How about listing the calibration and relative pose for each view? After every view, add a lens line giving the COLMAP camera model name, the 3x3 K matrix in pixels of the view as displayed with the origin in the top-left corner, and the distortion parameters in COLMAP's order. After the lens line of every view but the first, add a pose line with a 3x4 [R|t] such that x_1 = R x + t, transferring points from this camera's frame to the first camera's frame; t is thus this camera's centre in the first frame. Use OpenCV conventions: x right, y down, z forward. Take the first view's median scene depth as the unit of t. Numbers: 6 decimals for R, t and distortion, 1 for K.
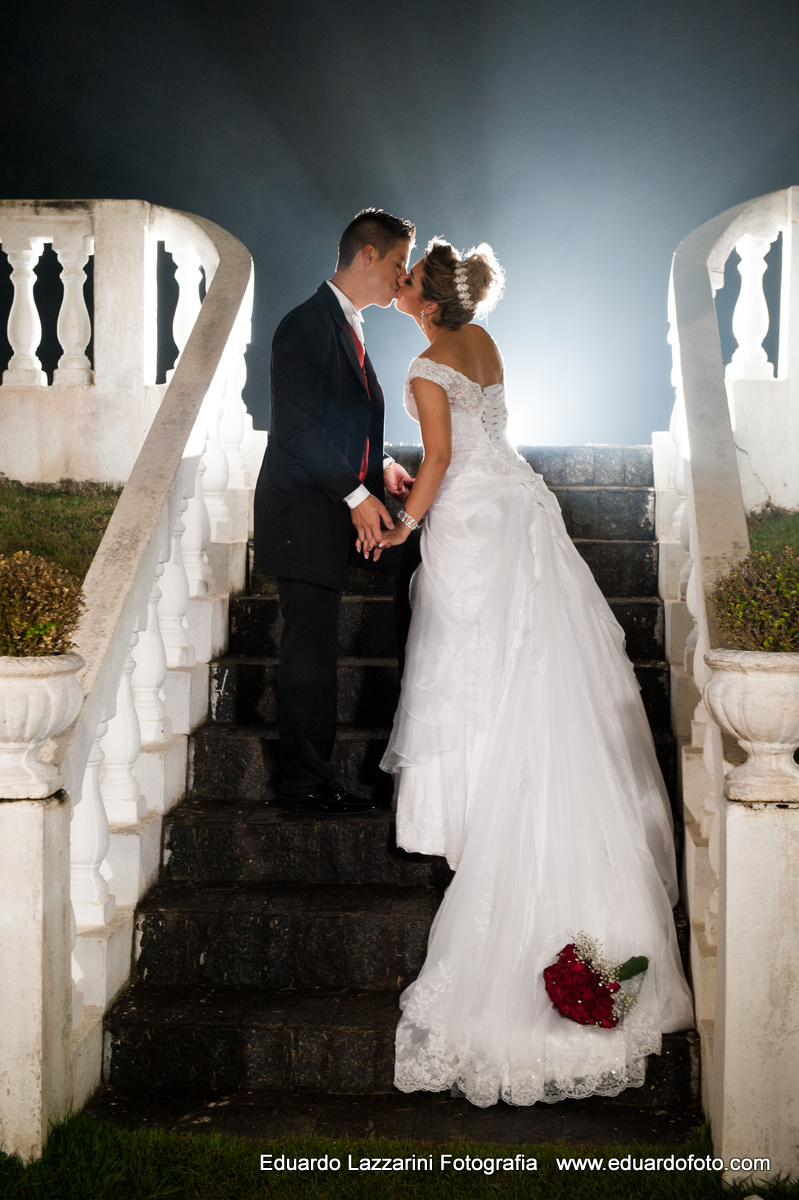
lens RADIAL K [[1851.3, 0, 399.5], [0, 1851.3, 600.0], [0, 0, 1]] dist [0.190459, -0.027398]
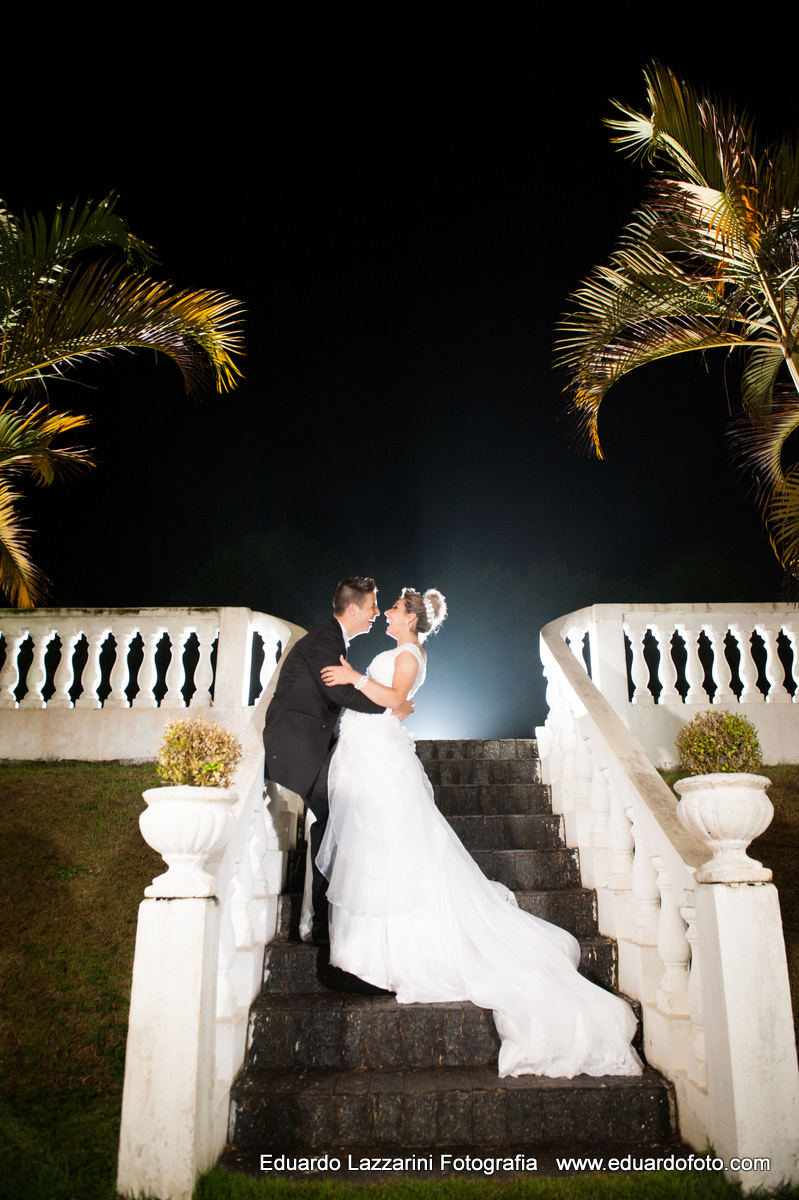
lens RADIAL K [[829.8, 0, 399.5], [0, 829.8, 600.0], [0, 0, 1]] dist [-0.046207, -0.000321]
pose [[0.994004, 0.025224, 0.106392, -0.103478], [0.015452, 0.930856, -0.365059, 0.107020], [-0.108244, 0.364514, 0.924885, 0.312862]]
